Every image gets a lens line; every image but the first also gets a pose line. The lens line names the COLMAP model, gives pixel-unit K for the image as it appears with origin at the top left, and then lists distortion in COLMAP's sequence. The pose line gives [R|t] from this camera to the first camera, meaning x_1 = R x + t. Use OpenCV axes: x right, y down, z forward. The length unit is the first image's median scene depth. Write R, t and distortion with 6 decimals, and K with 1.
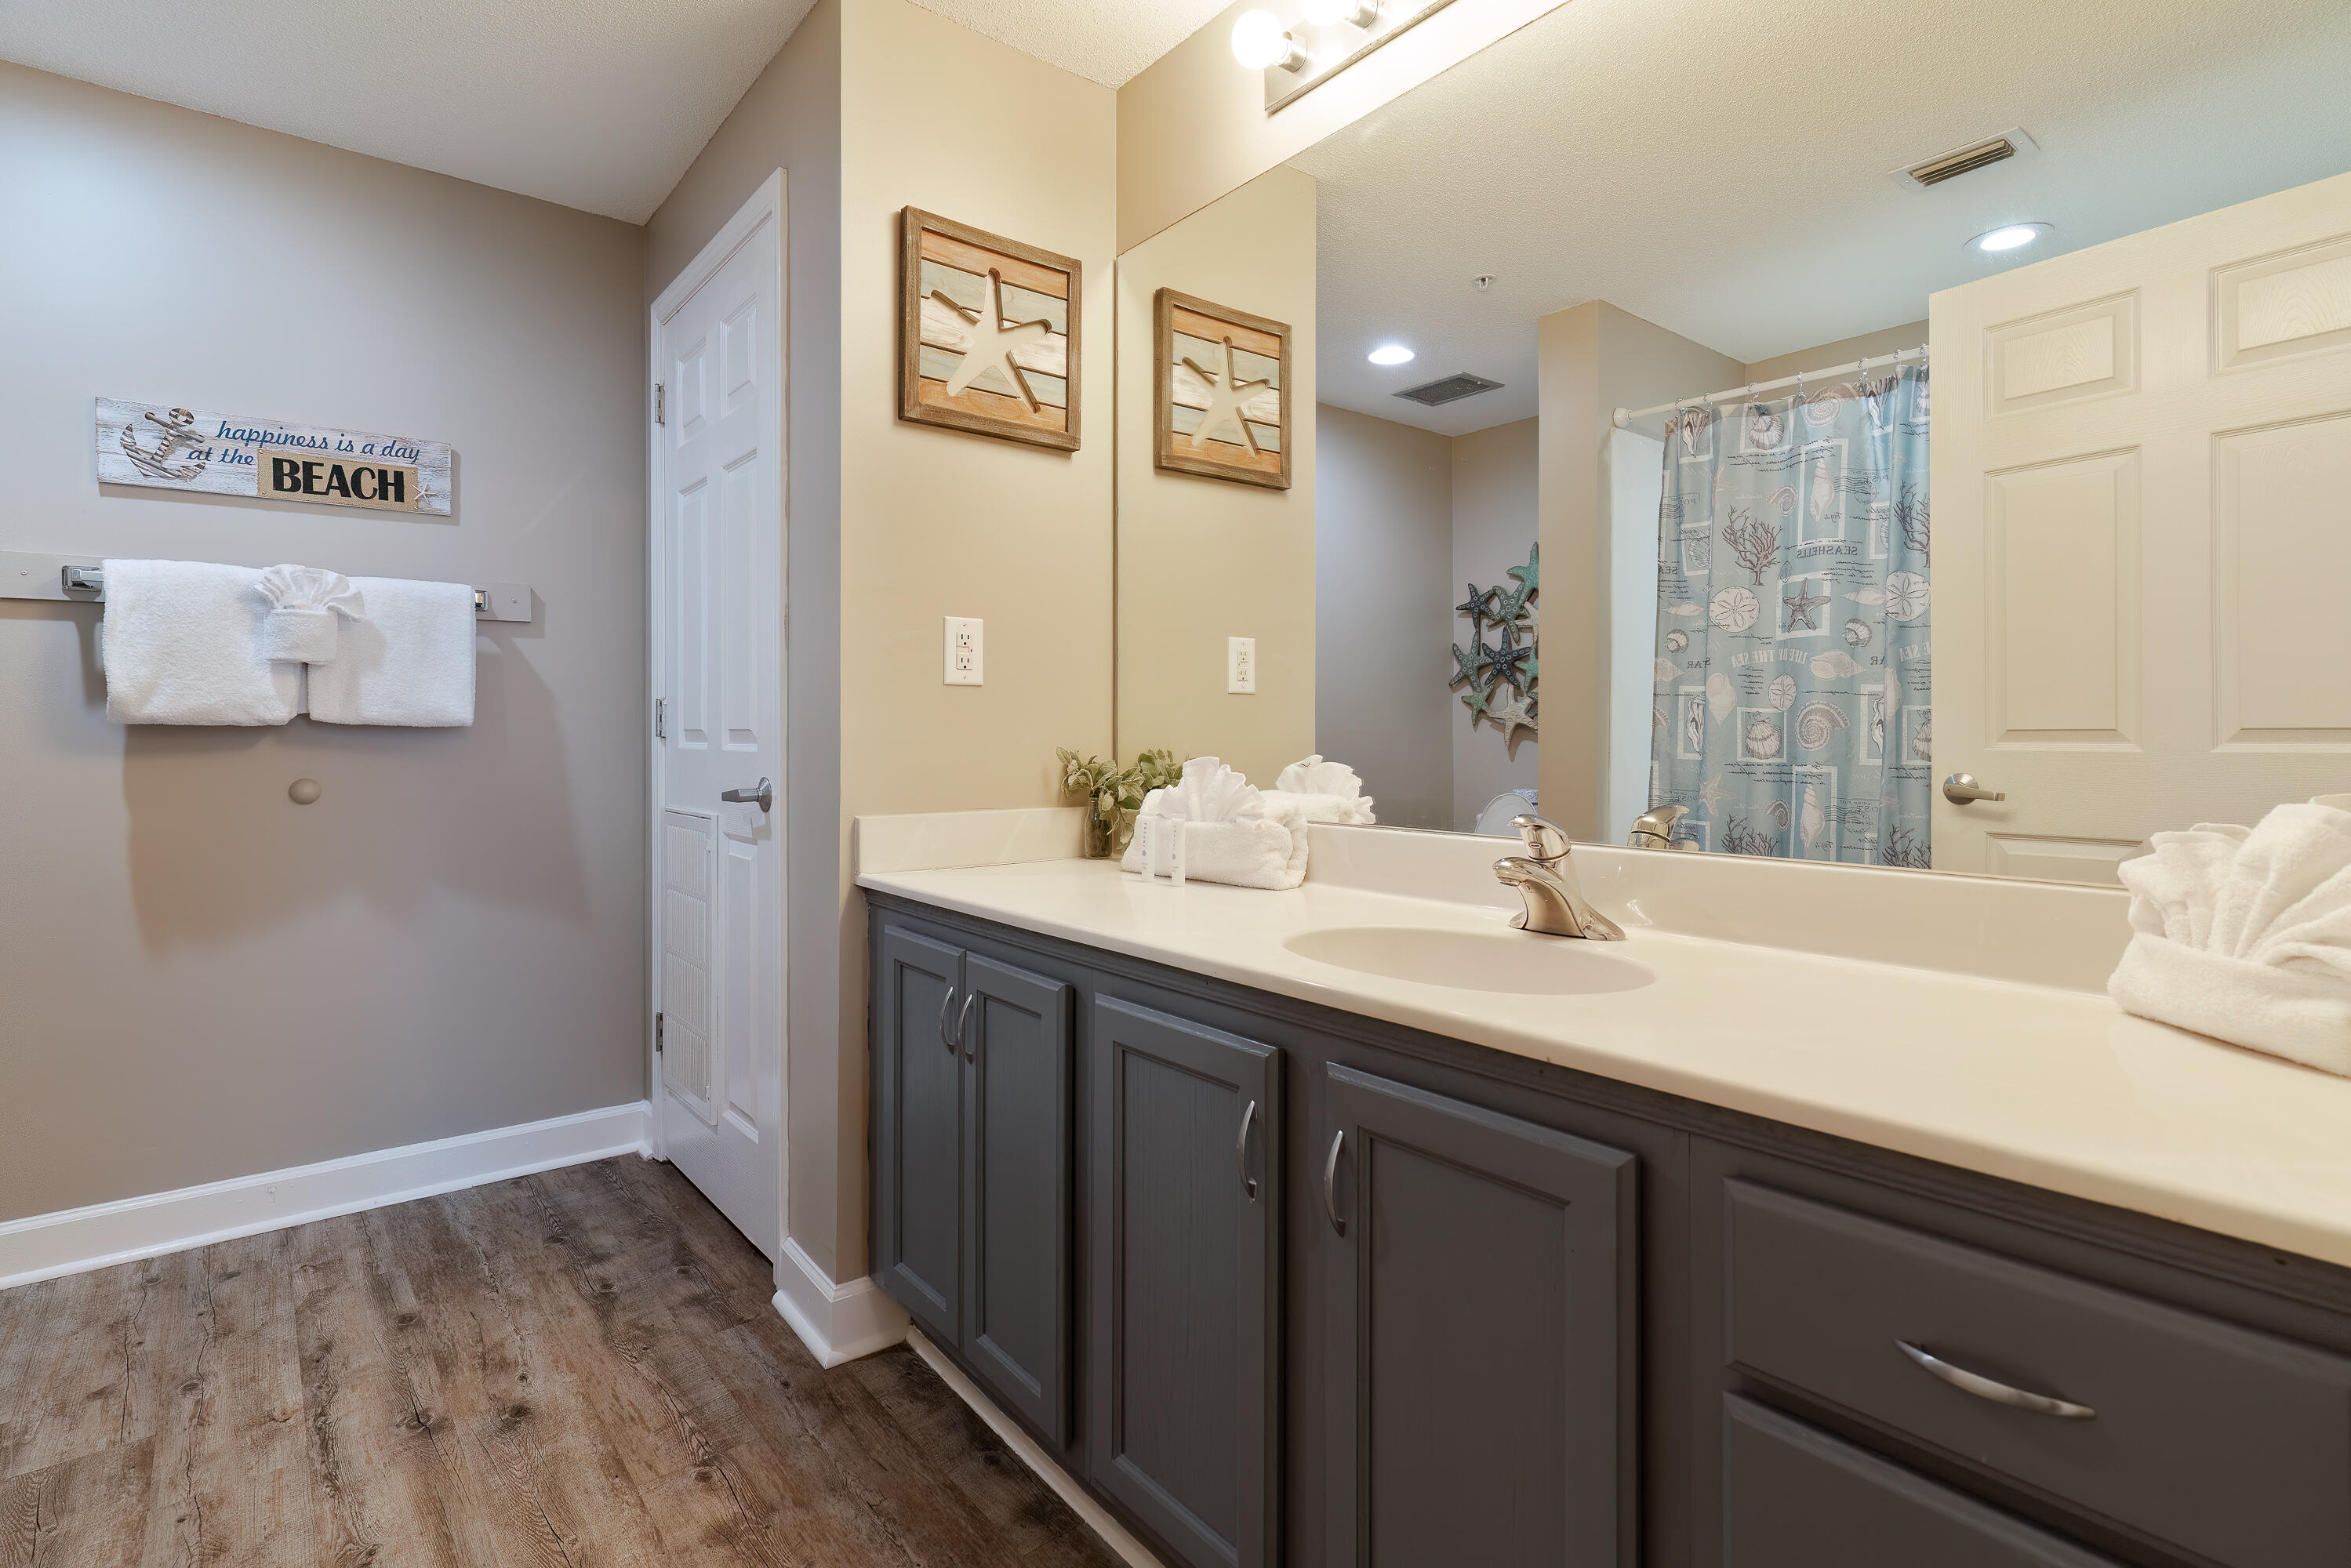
lens RADIAL K [[1153.9, 0, 1222.6], [0, 1153.9, 672.4], [0, 0, 1]] dist [-0.000501, -0.000123]
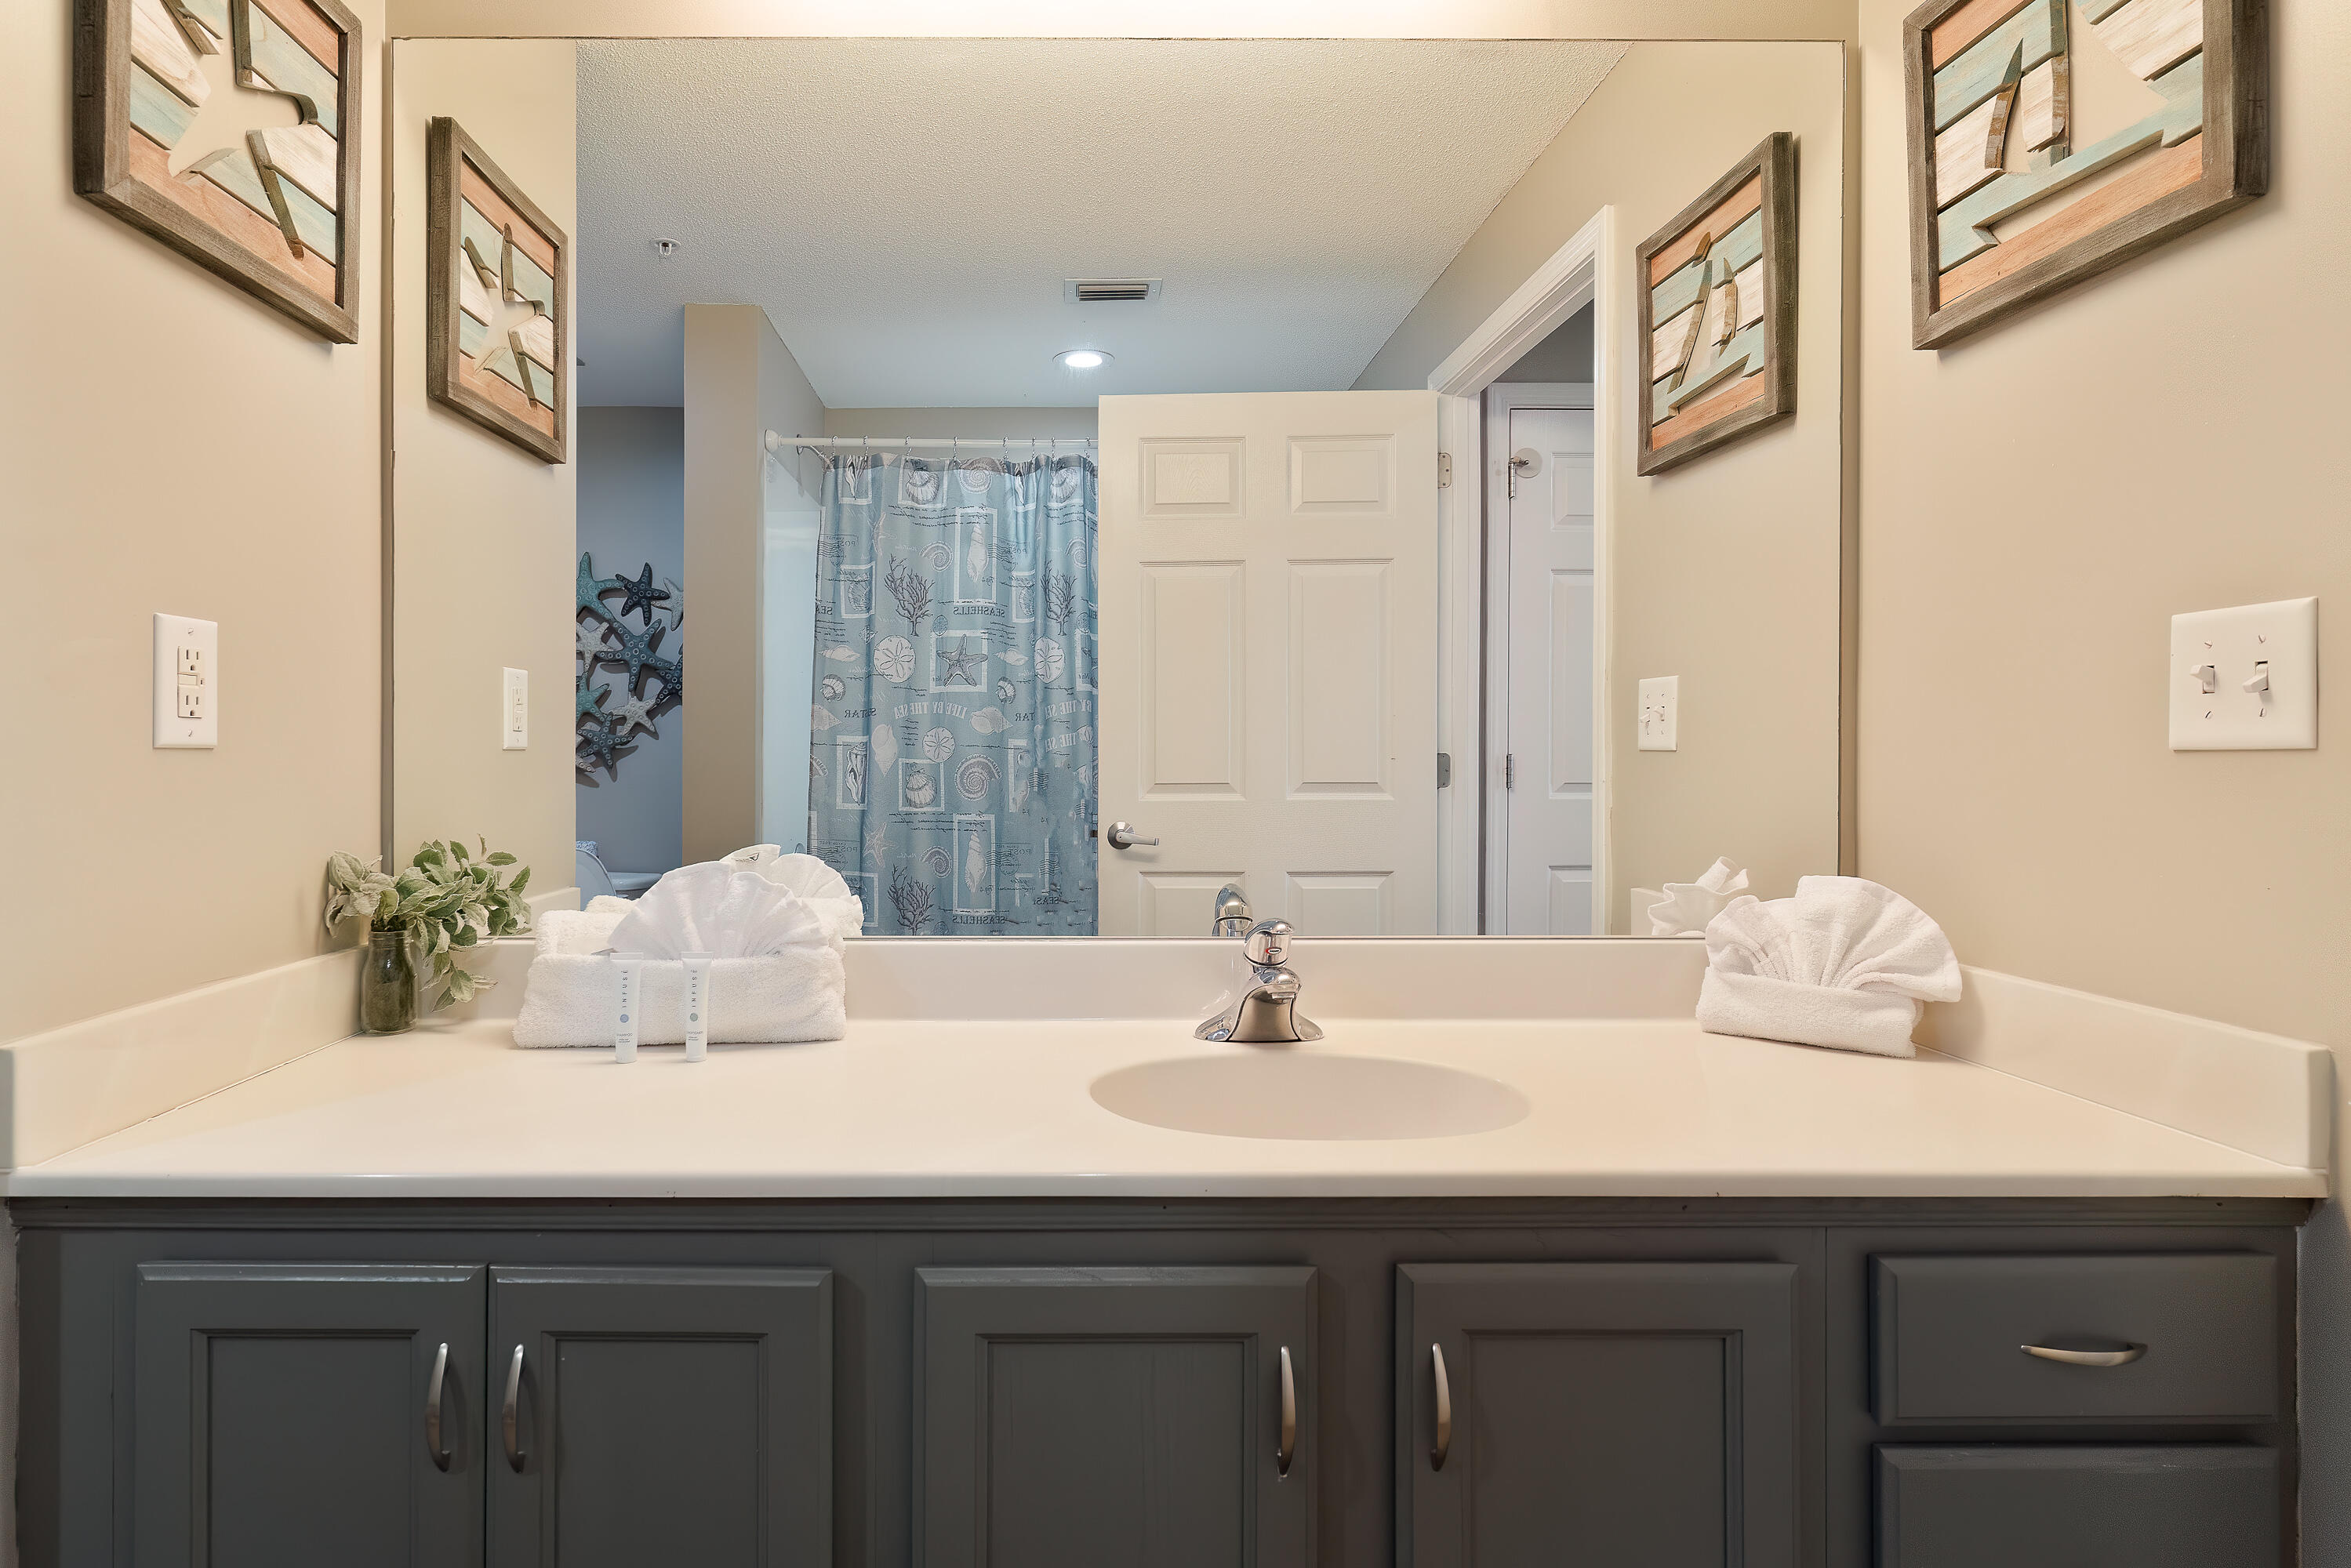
lens RADIAL K [[1159.2, 0, 1184.1], [0, 1159.2, 724.7], [0, 0, 1]] dist [0.001301, 0.000411]
pose [[0.634358, 0.027169, 0.772562, -0.184045], [-0.044544, 0.999006, 0.001443, -0.010805], [-0.771755, -0.035329, 0.634938, 0.173605]]
